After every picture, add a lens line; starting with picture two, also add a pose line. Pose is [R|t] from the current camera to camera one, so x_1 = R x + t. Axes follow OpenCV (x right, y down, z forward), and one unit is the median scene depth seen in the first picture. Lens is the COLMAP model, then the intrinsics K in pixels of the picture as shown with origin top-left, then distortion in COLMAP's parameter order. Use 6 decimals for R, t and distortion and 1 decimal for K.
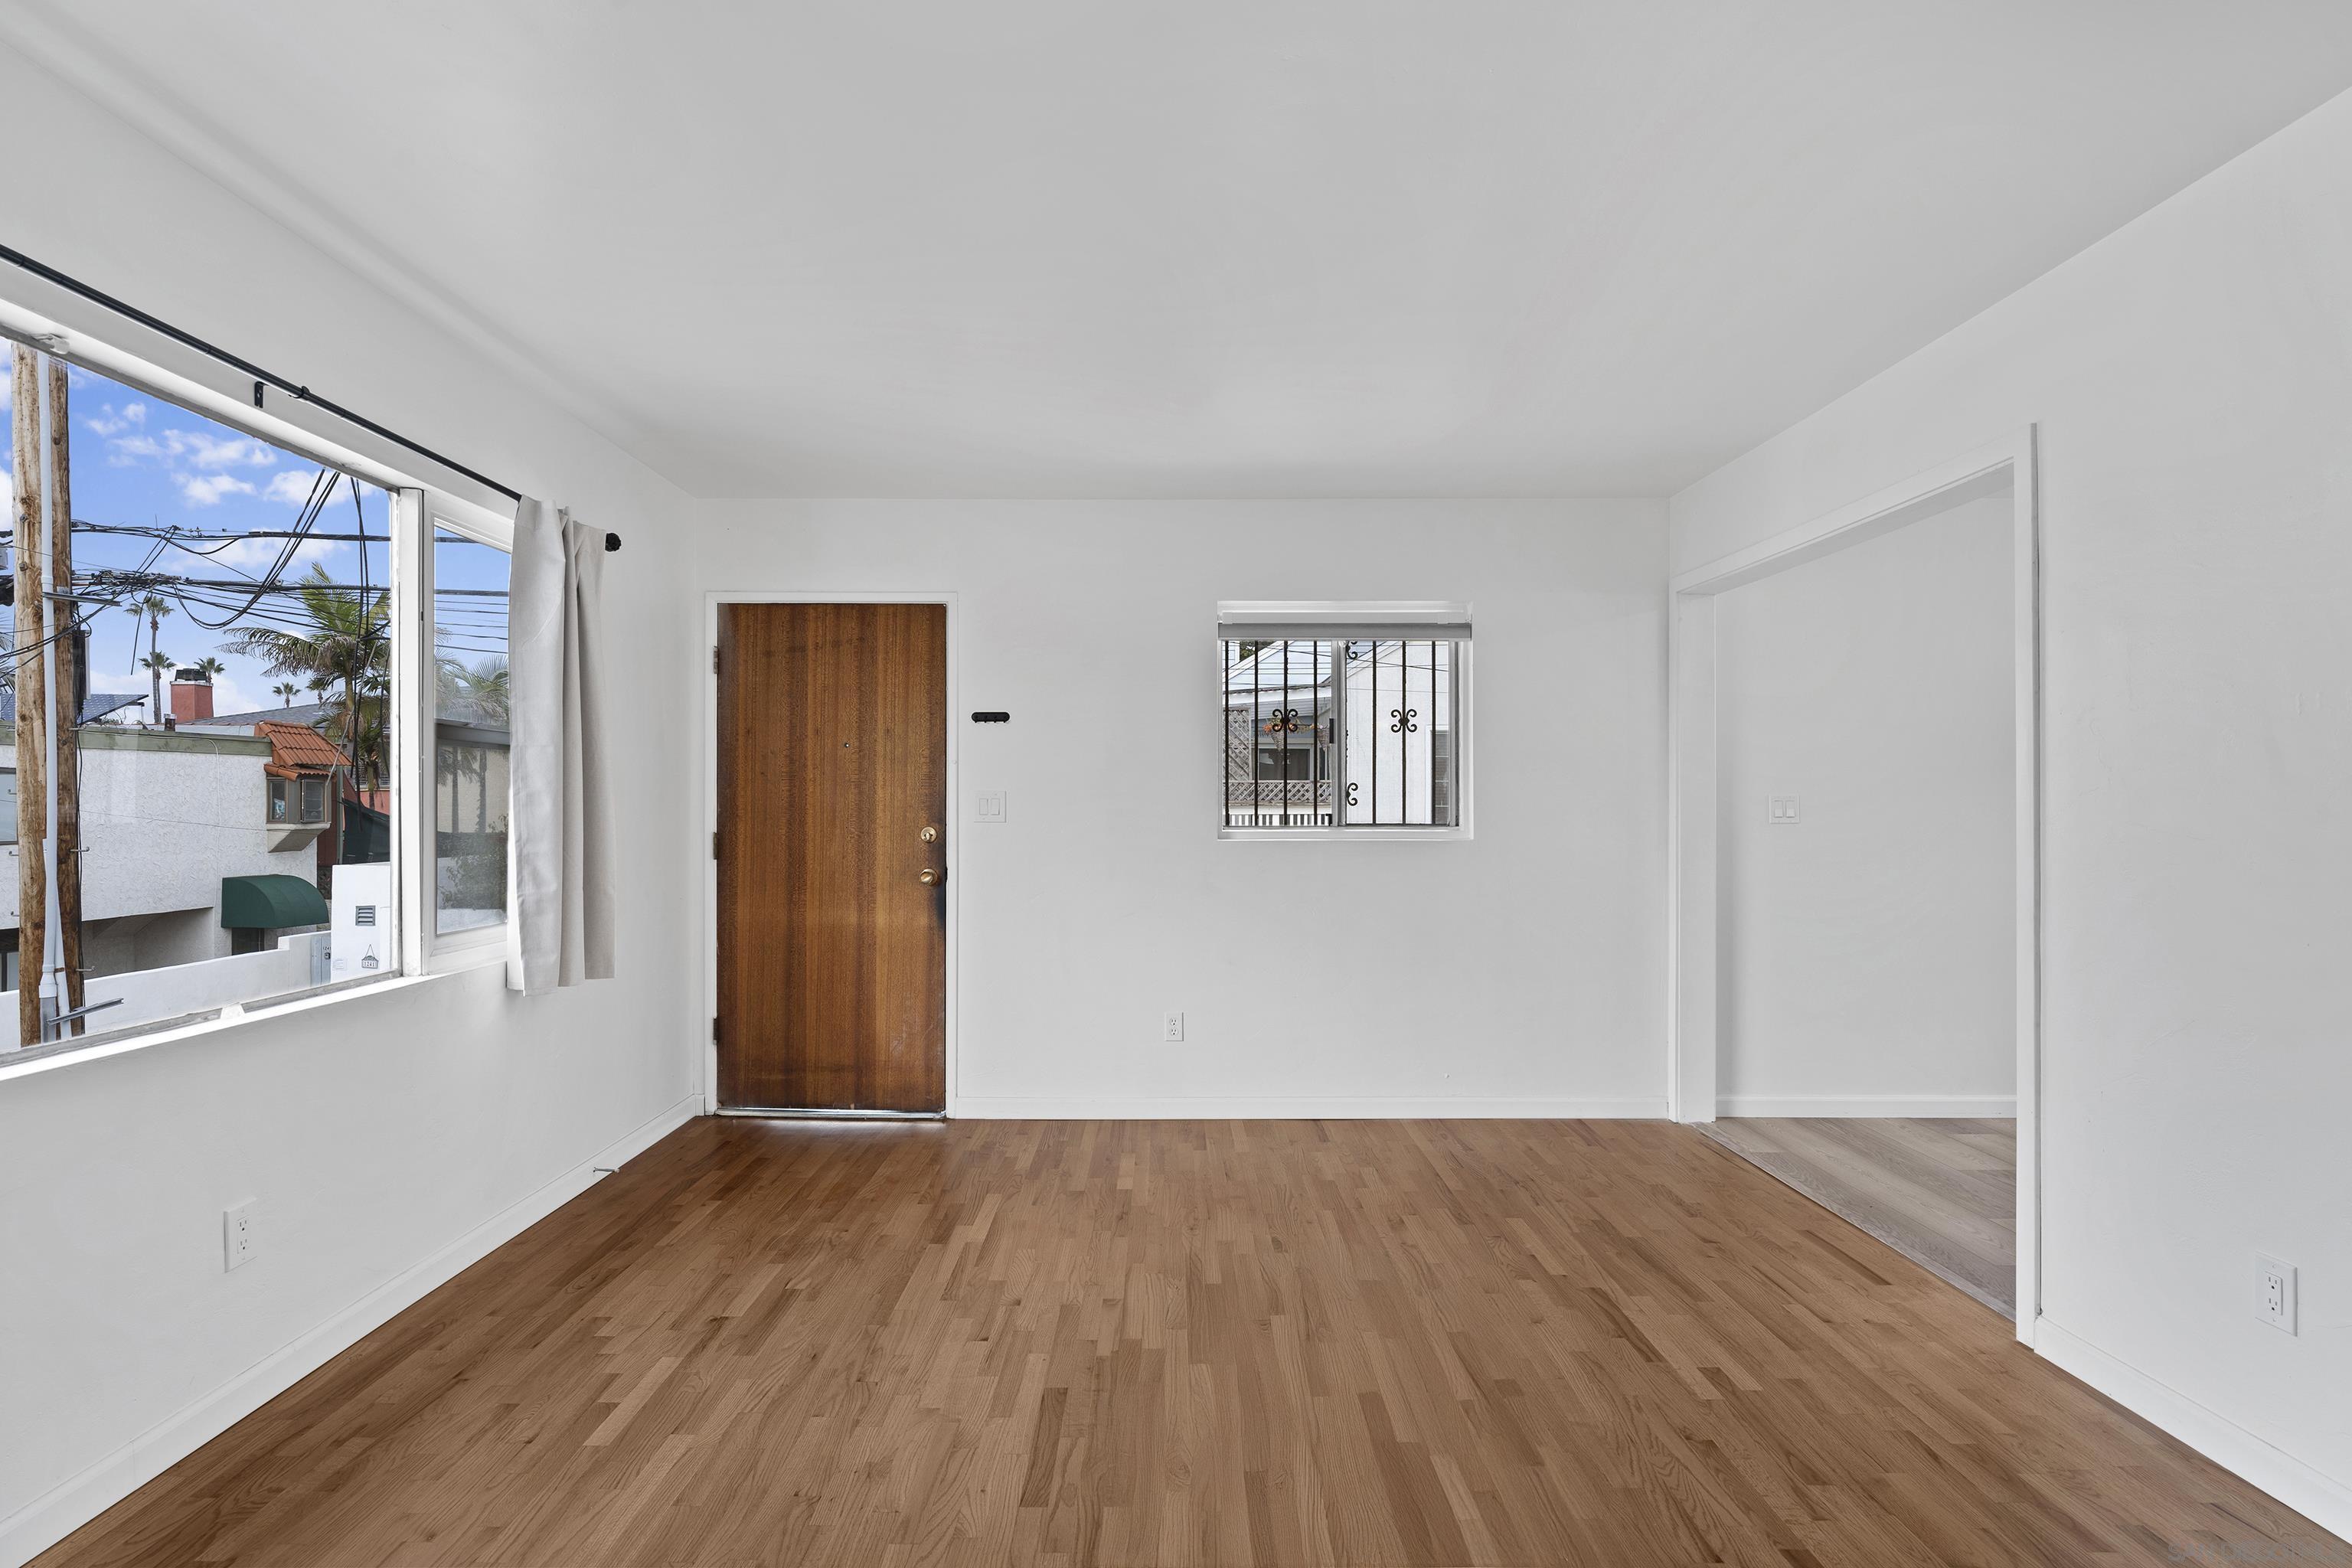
lens RADIAL K [[1177.0, 0, 1148.4], [0, 1177.0, 787.3], [0, 0, 1]] dist [-0.008434, 0.000377]
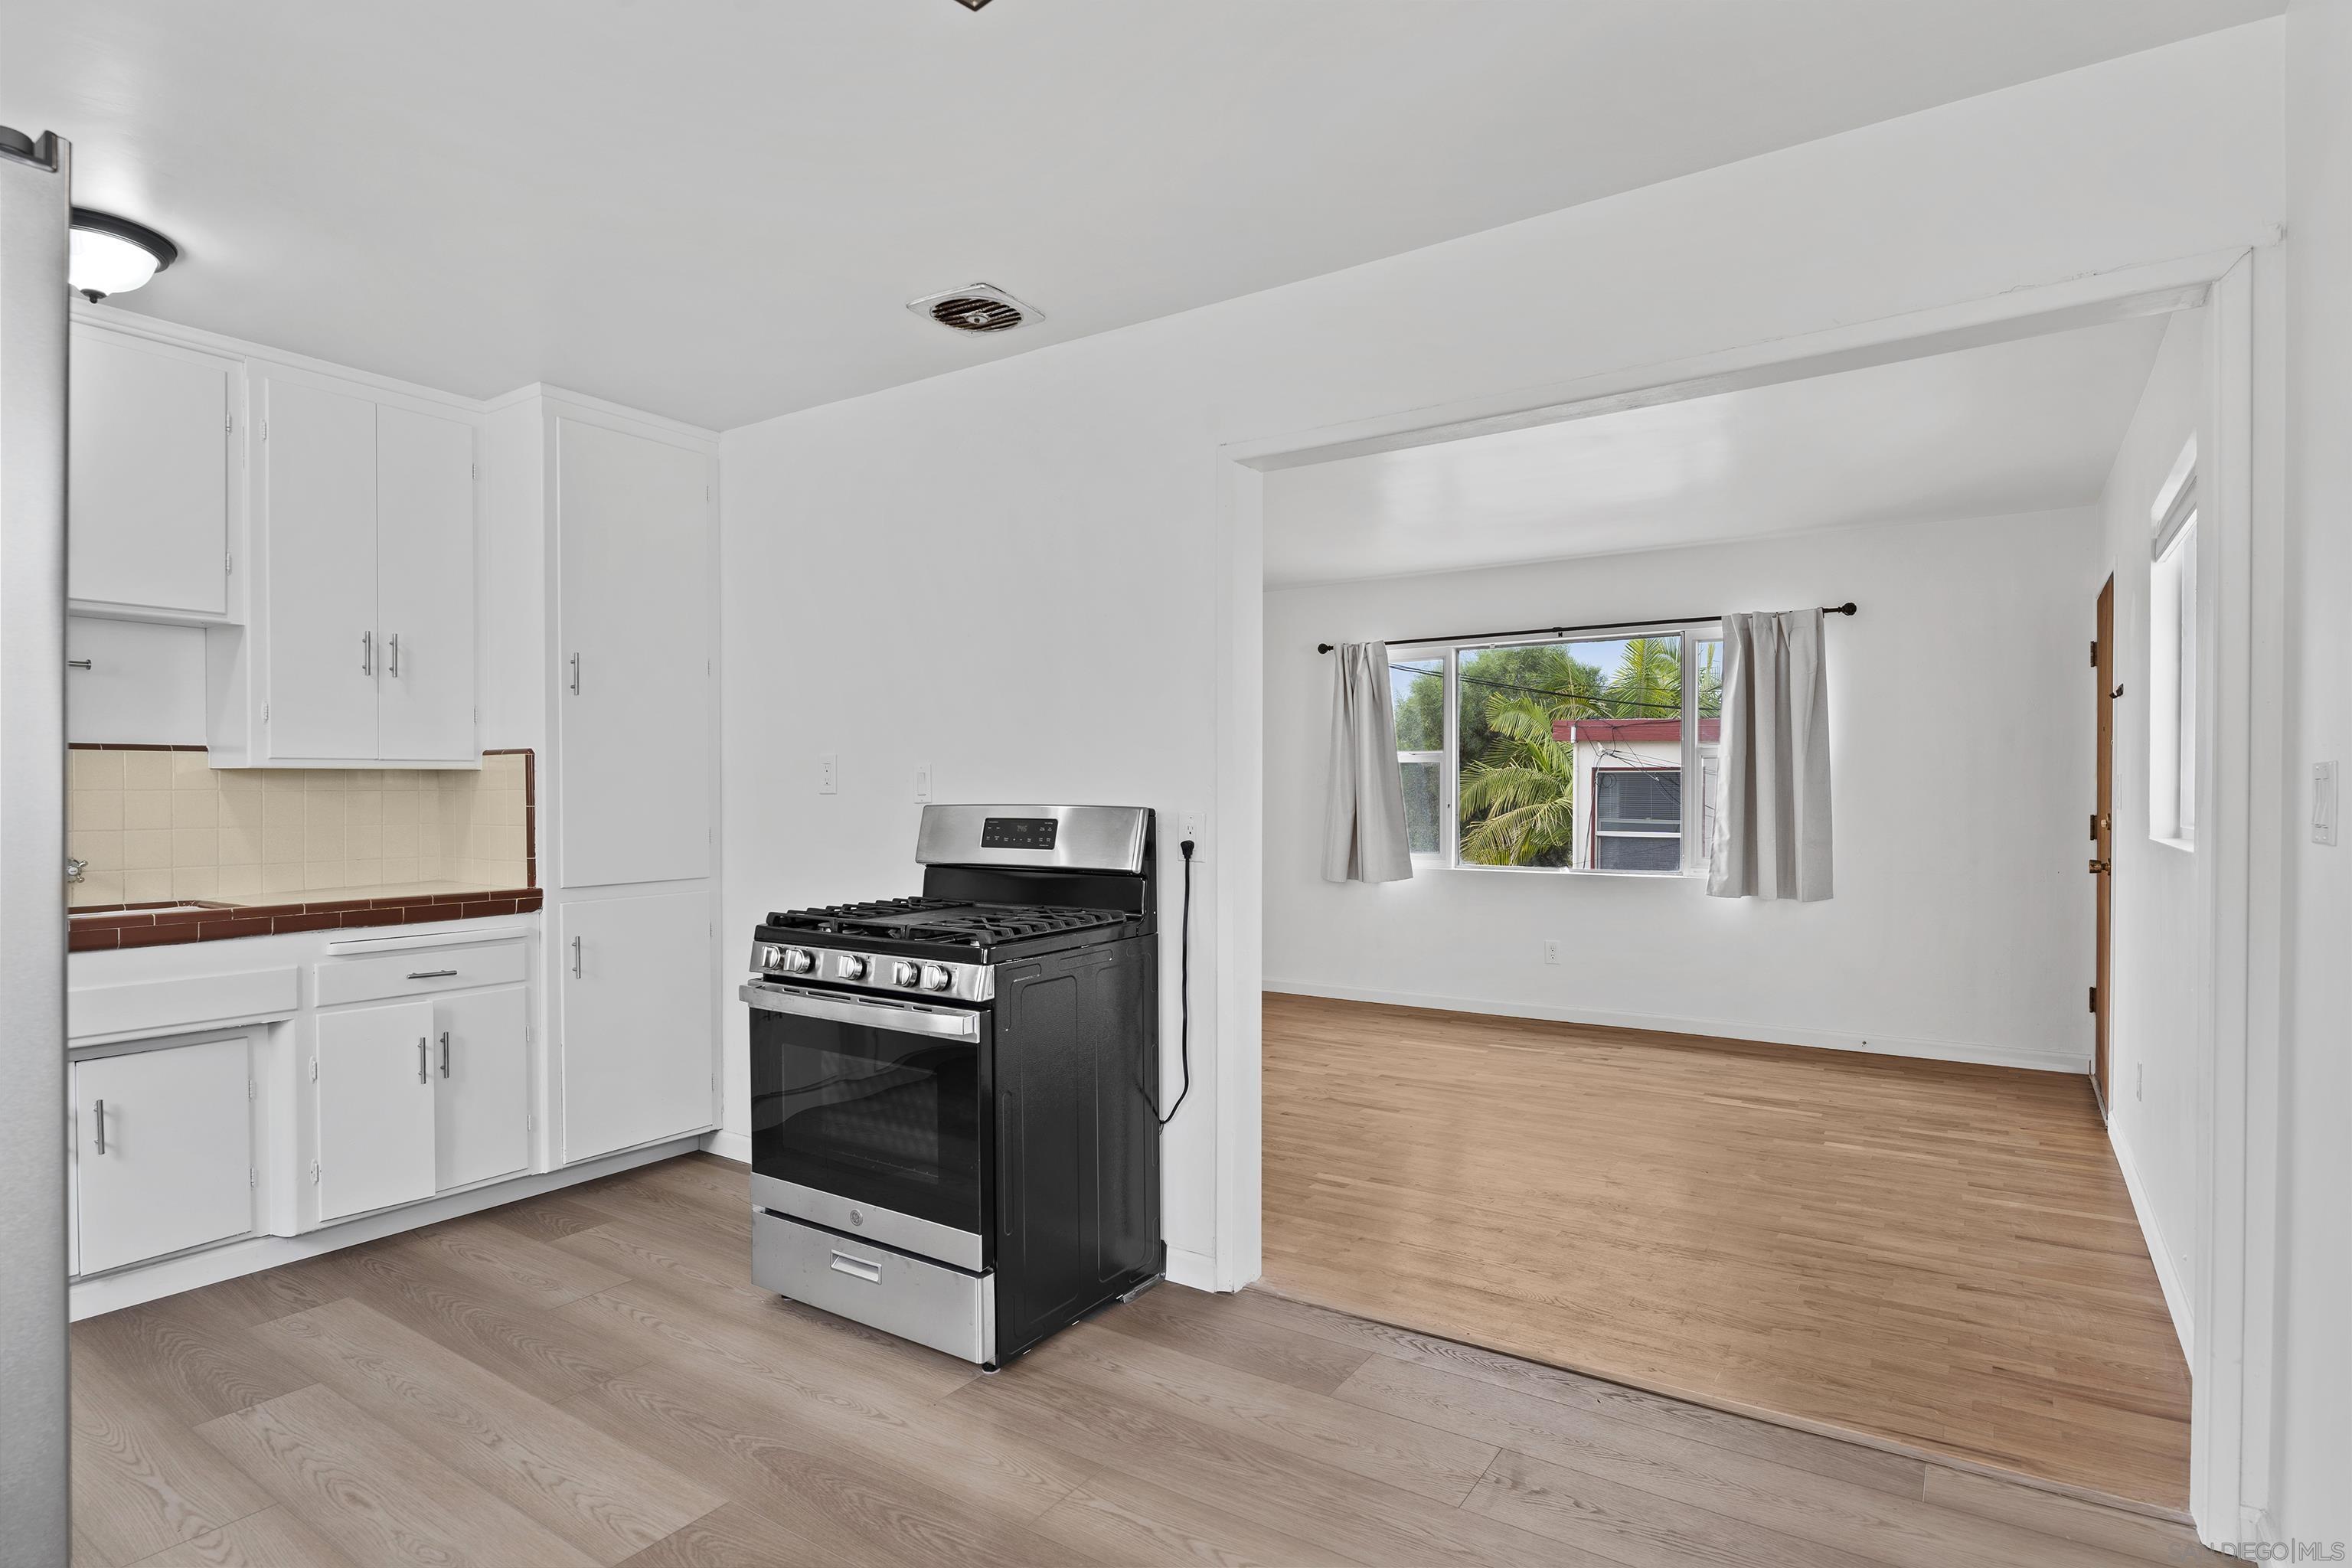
lens RADIAL K [[1177.0, 0, 1195.3], [0, 1177.0, 797.2], [0, 0, 1]] dist [-0.008434, 0.000377]
pose [[-0.535542, 0.004795, -0.844495, 1.157952], [0.016024, 0.999862, -0.004485, 0.016881], [0.844357, -0.015934, -0.535544, 1.054031]]
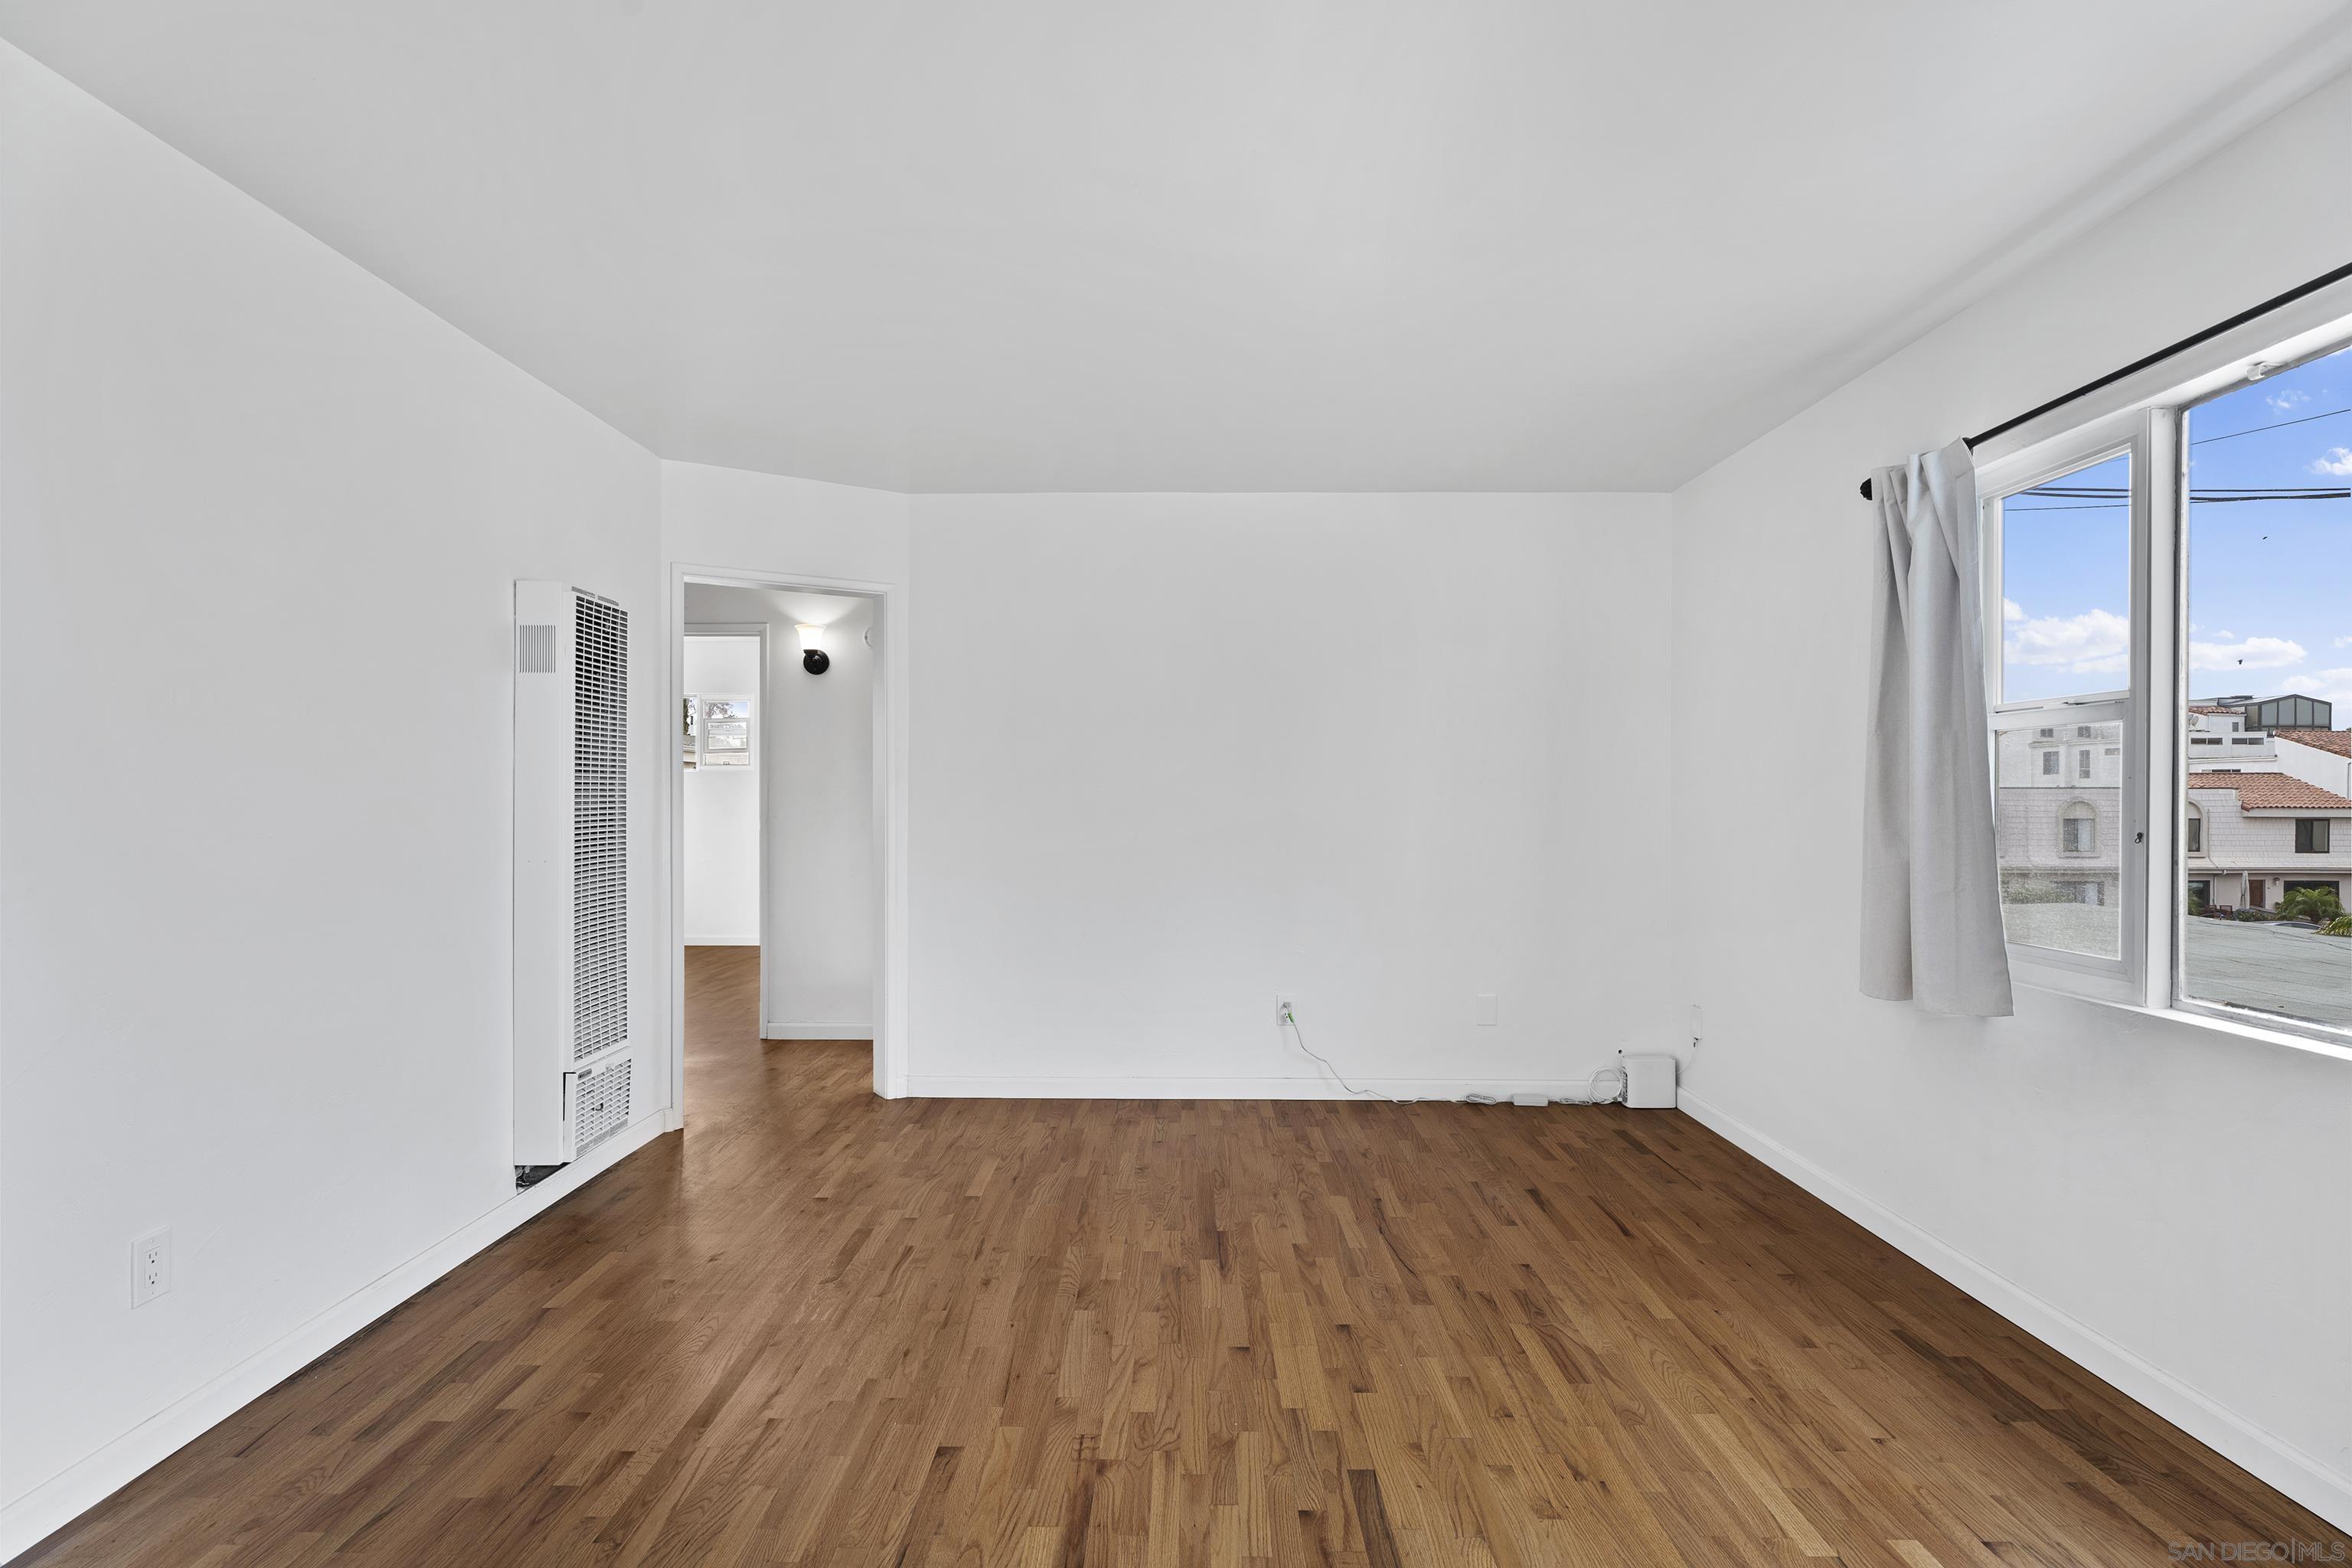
lens RADIAL K [[1177.0, 0, 1174.7], [0, 1177.0, 773.6], [0, 0, 1]] dist [-0.008434, 0.000377]
pose [[-0.999977, -0.003570, -0.005845, 0.039450], [-0.003367, 0.999403, -0.034371, 0.017338], [0.005965, -0.034350, -0.999392, 1.079204]]
